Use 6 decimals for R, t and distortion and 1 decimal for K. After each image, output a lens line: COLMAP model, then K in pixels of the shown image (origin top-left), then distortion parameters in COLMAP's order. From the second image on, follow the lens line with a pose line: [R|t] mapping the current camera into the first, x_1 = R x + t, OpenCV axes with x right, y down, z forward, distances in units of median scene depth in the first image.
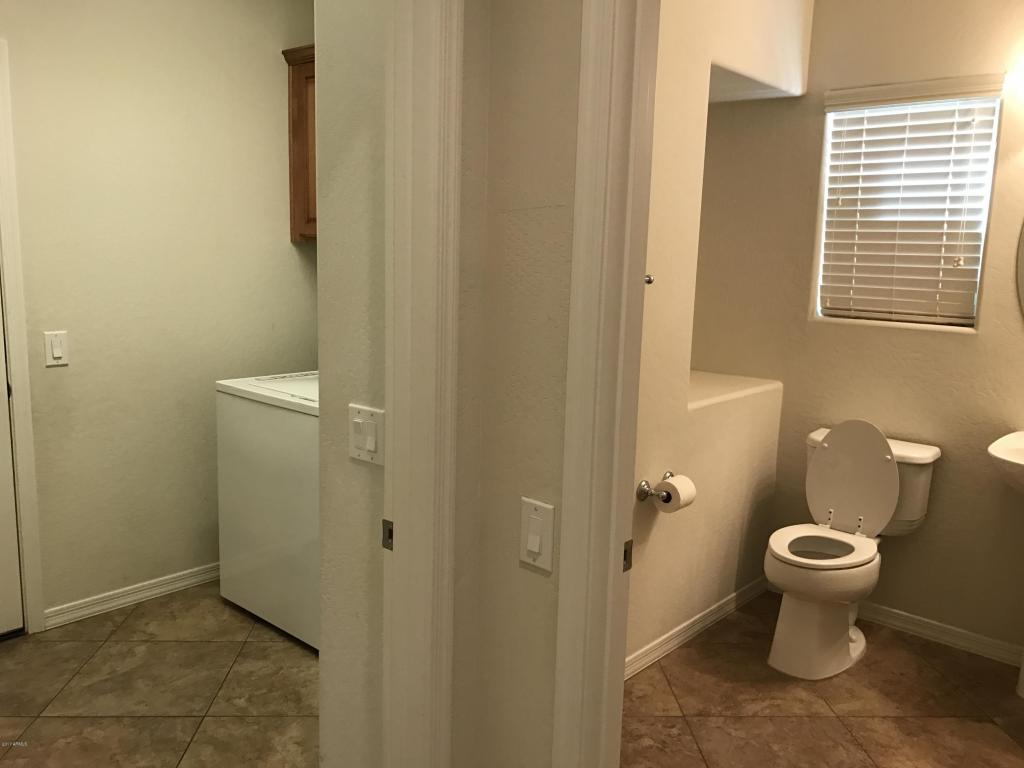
lens RADIAL K [[858.9, 0, 512.0], [0, 858.9, 384.0], [0, 0, 1]] dist [0.034565, -0.009808]
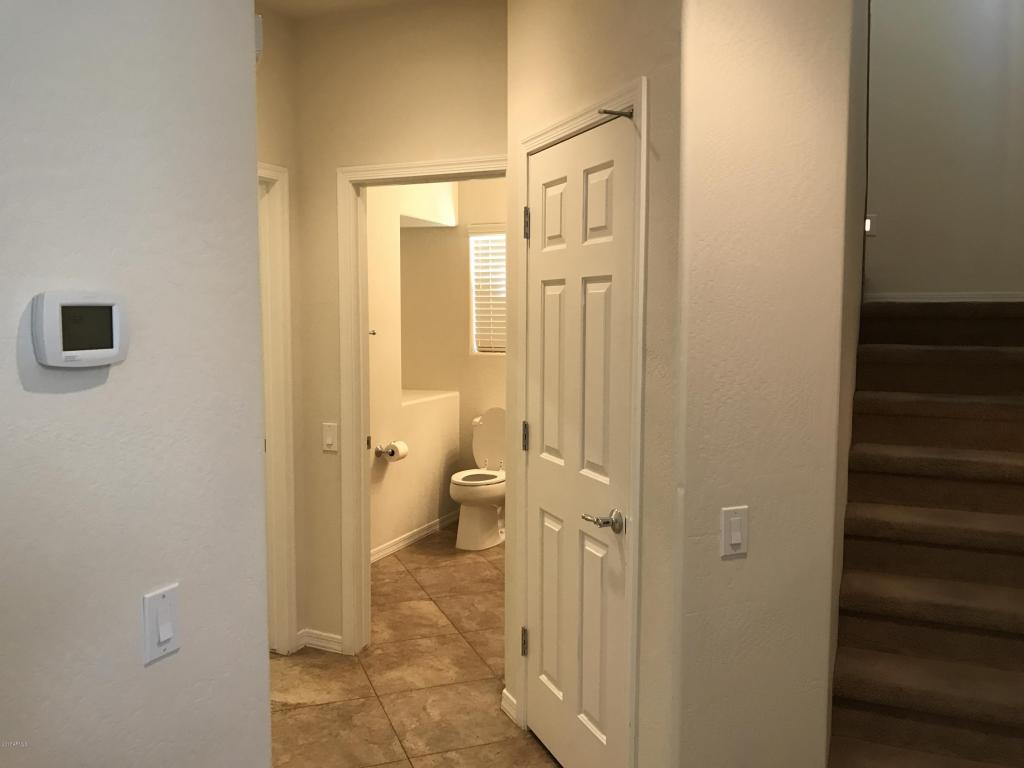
lens RADIAL K [[838.8, 0, 510.5], [0, 838.8, 373.6], [0, 0, 1]] dist [0.086256, -0.105470]
pose [[0.952614, -0.050646, 0.299936, -0.095455], [0.074982, 0.994712, -0.070186, 0.101790], [-0.294795, 0.089350, 0.951374, -0.710039]]
